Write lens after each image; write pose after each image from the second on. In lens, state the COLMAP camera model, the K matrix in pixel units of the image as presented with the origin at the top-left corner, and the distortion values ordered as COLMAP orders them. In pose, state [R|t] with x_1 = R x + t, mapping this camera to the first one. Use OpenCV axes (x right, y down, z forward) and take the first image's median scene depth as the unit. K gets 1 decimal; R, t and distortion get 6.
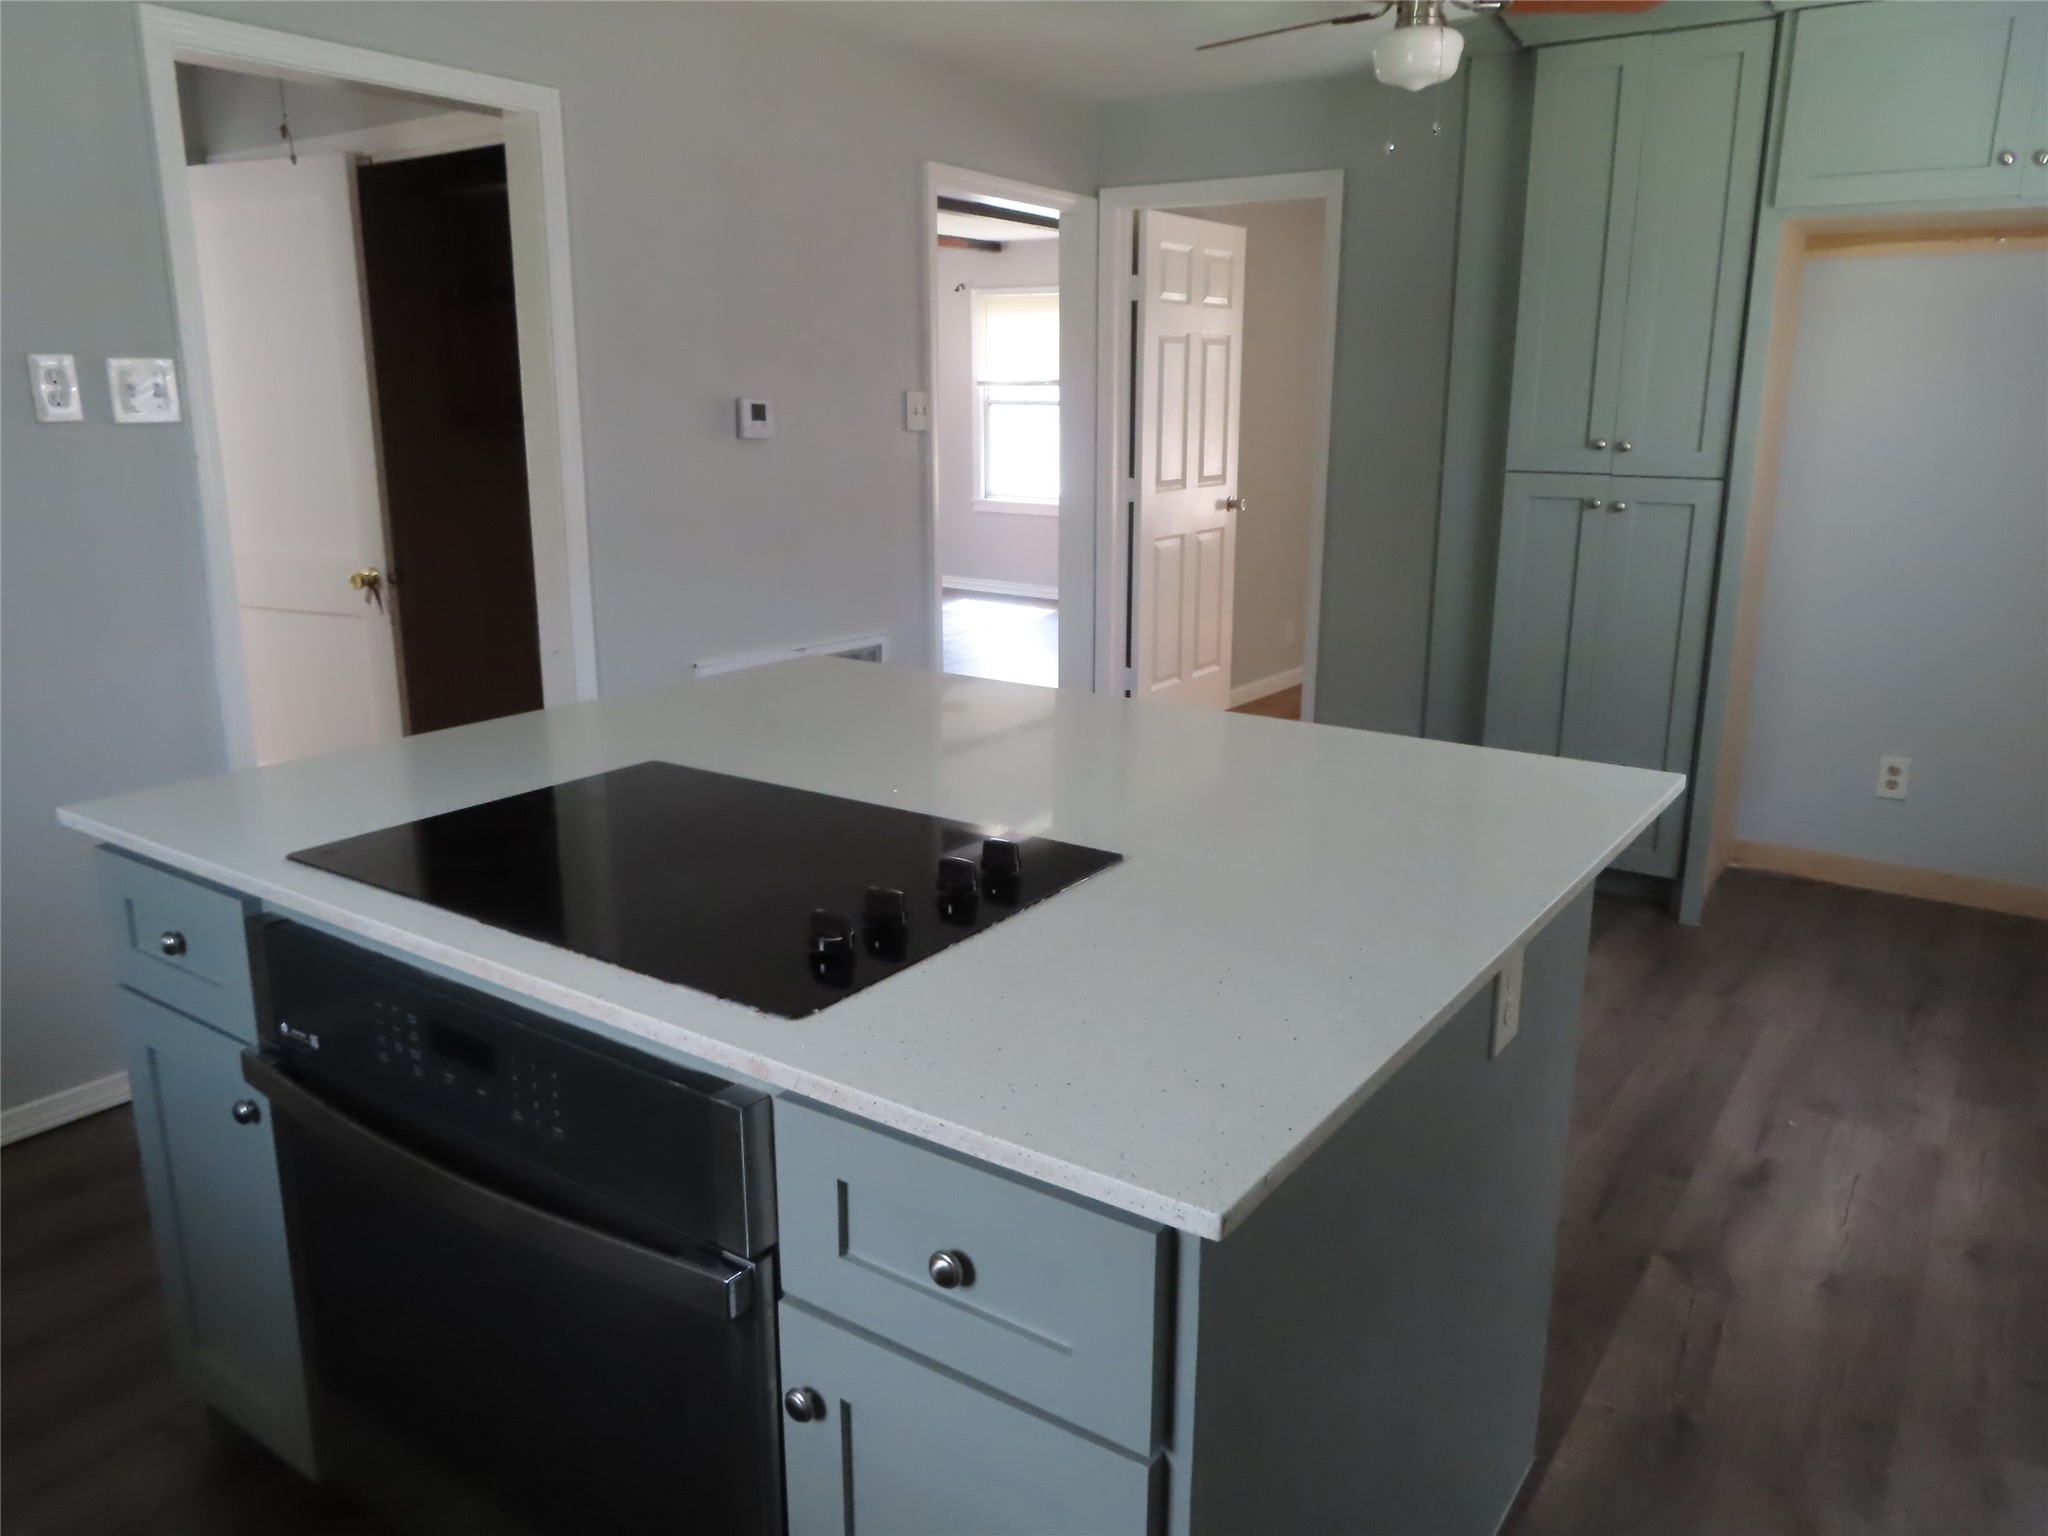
lens RADIAL K [[1483.1, 0, 1024.0], [0, 1483.1, 768.0], [0, 0, 1]] dist [-0.003380, -0.003183]
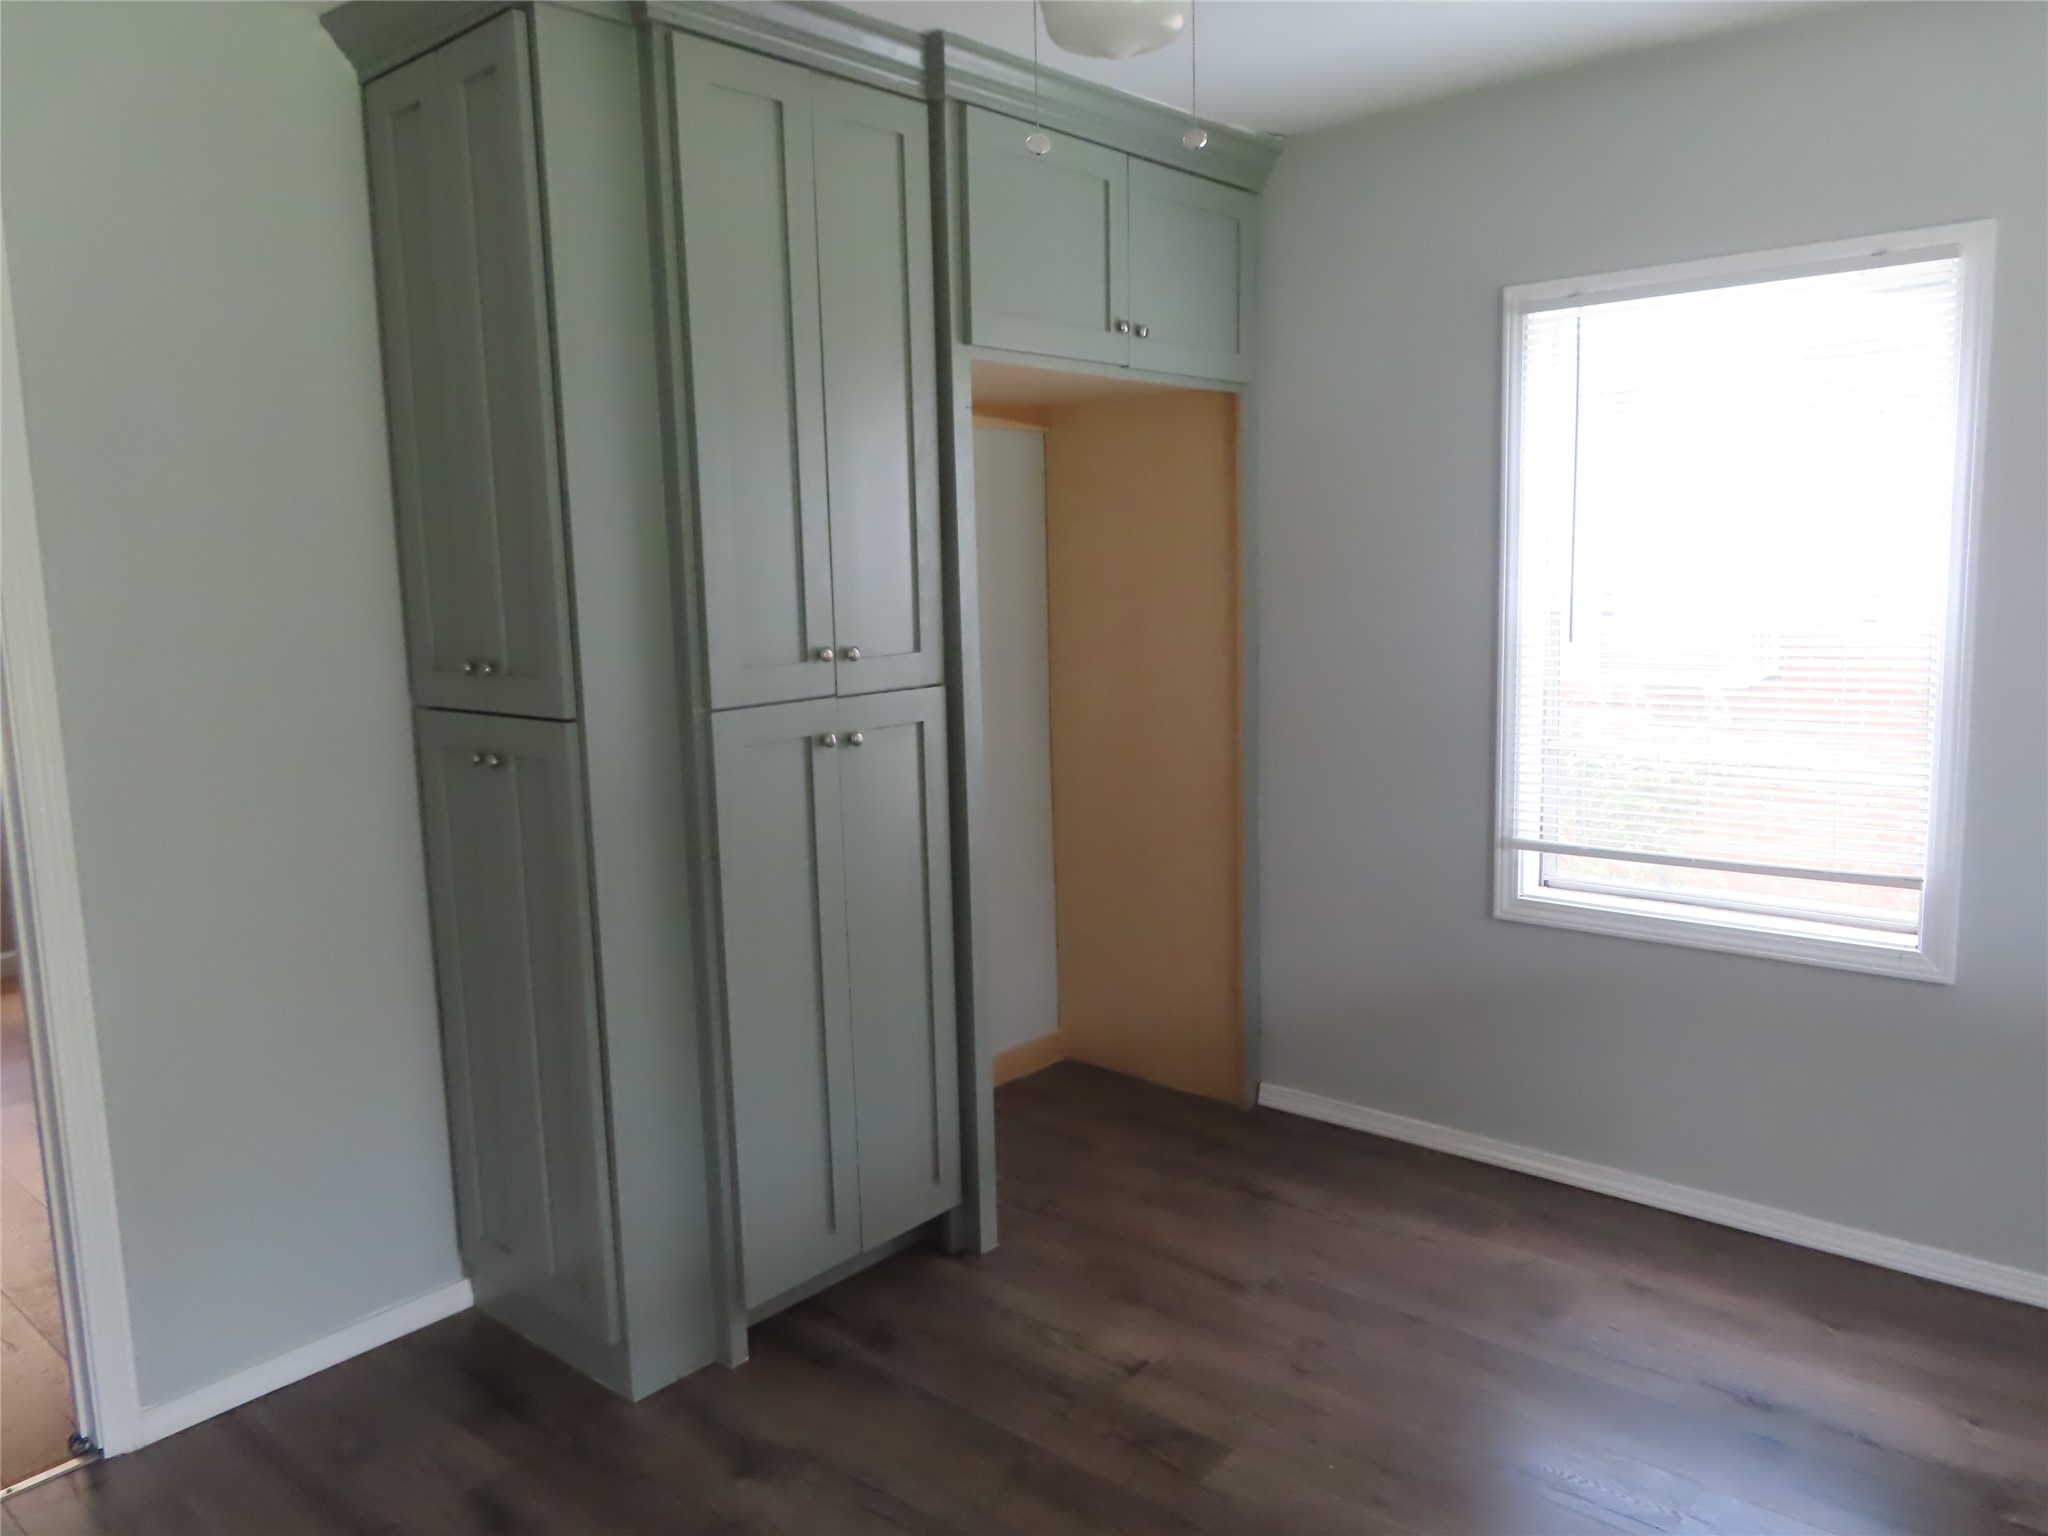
lens RADIAL K [[1451.0, 0, 1024.0], [0, 1451.0, 768.0], [0, 0, 1]] dist [-0.007197, -0.003986]
pose [[0.112716, -0.142964, 0.983289, -0.265342], [0.272642, 0.956063, 0.107752, -0.220036], [-0.955490, 0.255940, 0.146741, 0.848322]]
